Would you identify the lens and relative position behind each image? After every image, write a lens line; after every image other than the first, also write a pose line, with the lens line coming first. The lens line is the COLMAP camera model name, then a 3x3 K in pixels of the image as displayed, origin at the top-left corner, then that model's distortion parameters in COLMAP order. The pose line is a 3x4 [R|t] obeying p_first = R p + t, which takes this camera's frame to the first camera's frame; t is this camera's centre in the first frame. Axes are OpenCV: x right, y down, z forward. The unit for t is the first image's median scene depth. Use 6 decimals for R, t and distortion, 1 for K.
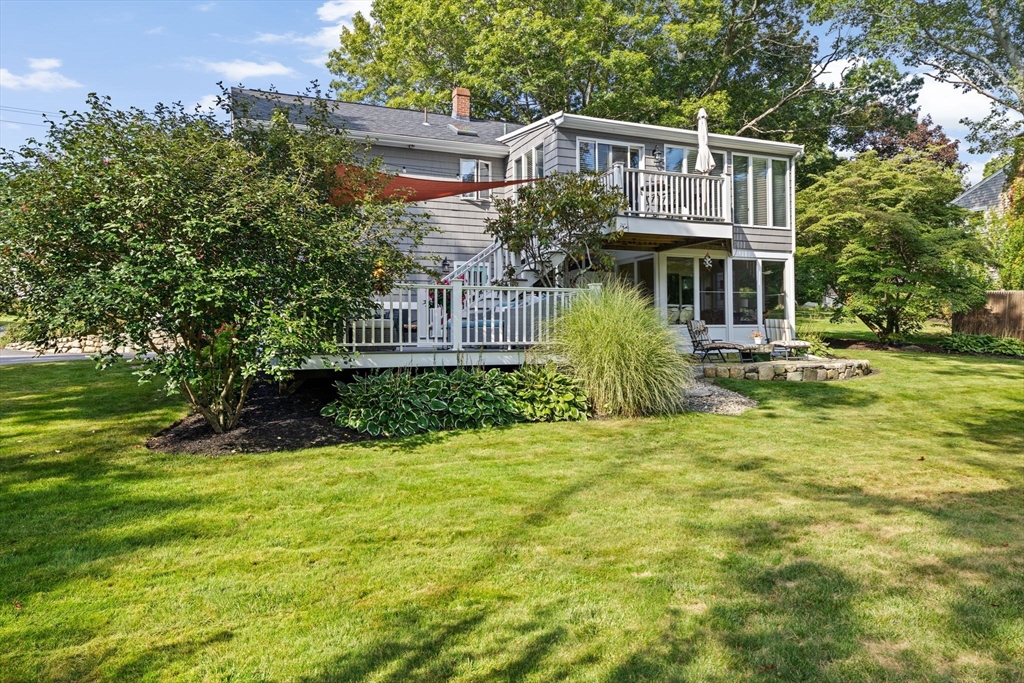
lens RADIAL K [[648.9, 0, 513.0], [0, 648.9, 346.1], [0, 0, 1]] dist [-0.001787, -0.004598]
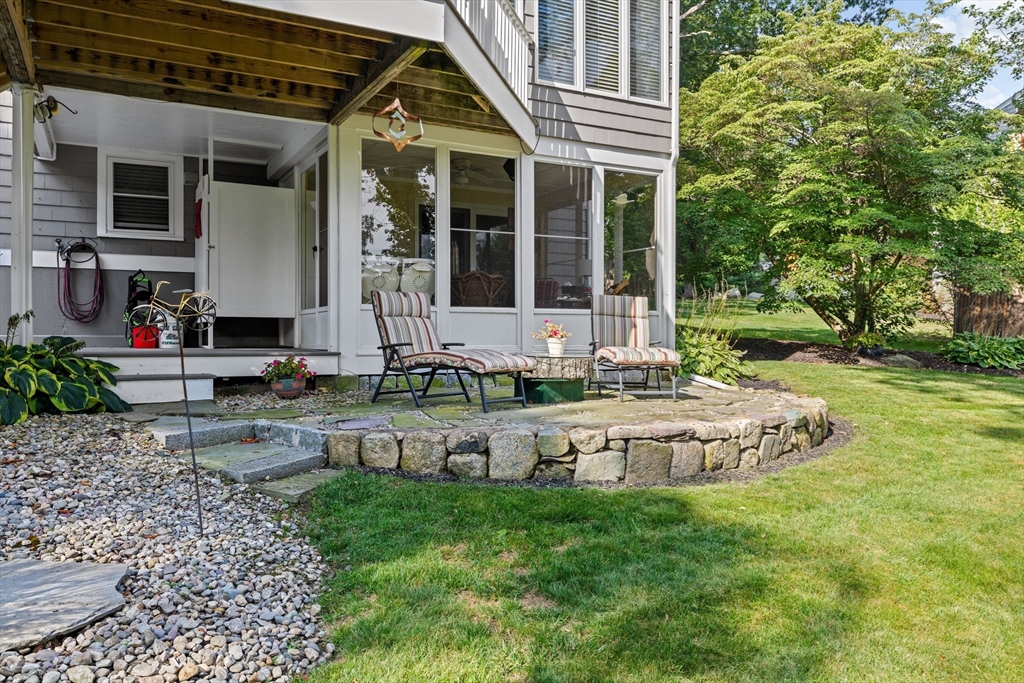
lens RADIAL K [[743.1, 0, 512.5], [0, 743.1, 343.4], [0, 0, 1]] dist [0.007377, 0.006065]
pose [[0.994256, 0.012107, 0.106341, 0.261852], [-0.012325, 0.999923, 0.001385, -0.009395], [-0.106316, -0.002688, 0.994329, 0.480467]]
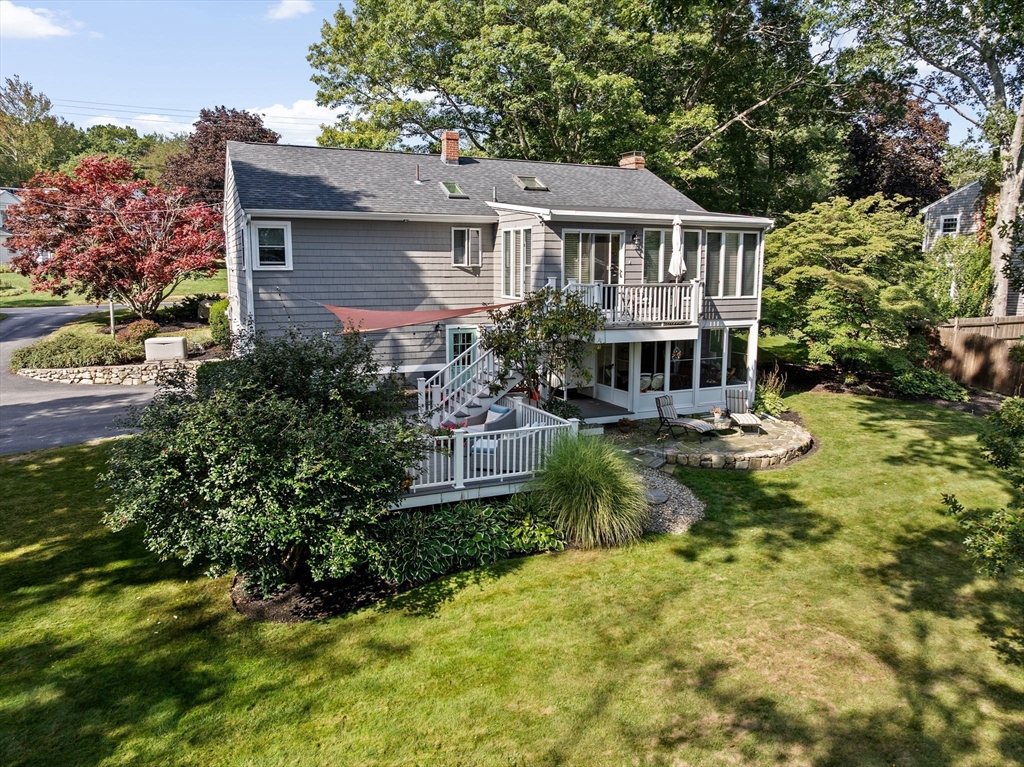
lens RADIAL K [[680.3, 0, 509.5], [0, 680.3, 381.3], [0, 0, 1]] dist [-0.032696, 0.001778]
pose [[0.999600, 0.009162, 0.026752, -0.014852], [-0.013107, 0.988415, 0.151208, -0.208216], [-0.025056, -0.151498, 0.988140, -0.130251]]
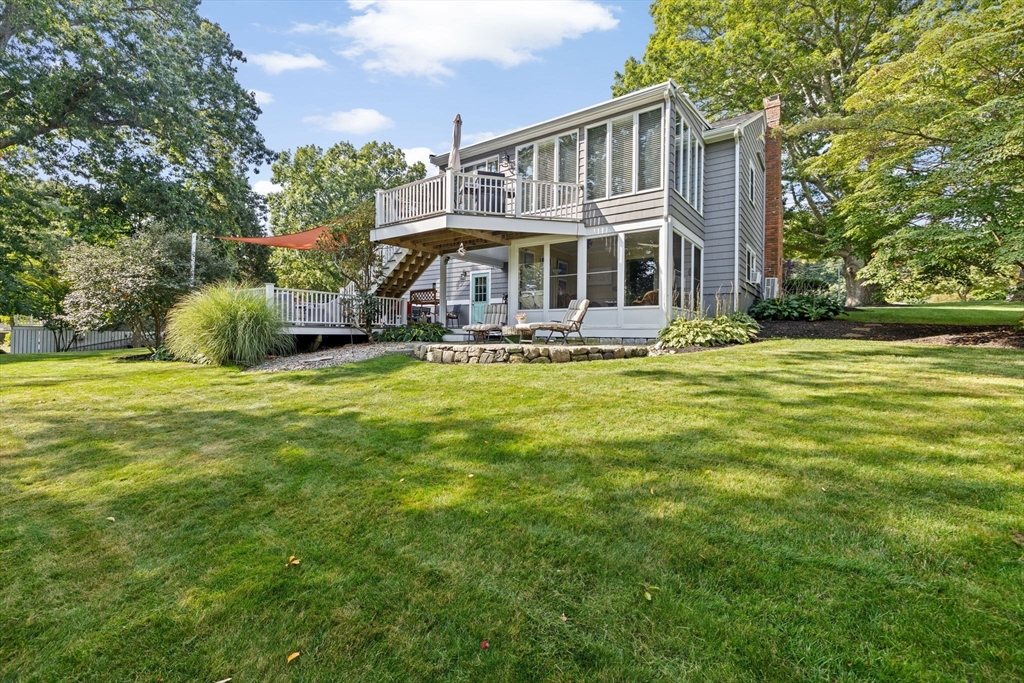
lens RADIAL K [[439.4, 0, 511.3], [0, 439.4, 332.4], [0, 0, 1]] dist [-0.001377, 0.001916]
pose [[0.532325, 0.015797, -0.846393, 0.797289], [-0.025004, 0.999683, 0.002933, 0.003486], [0.846171, 0.019602, 0.532551, 0.548089]]
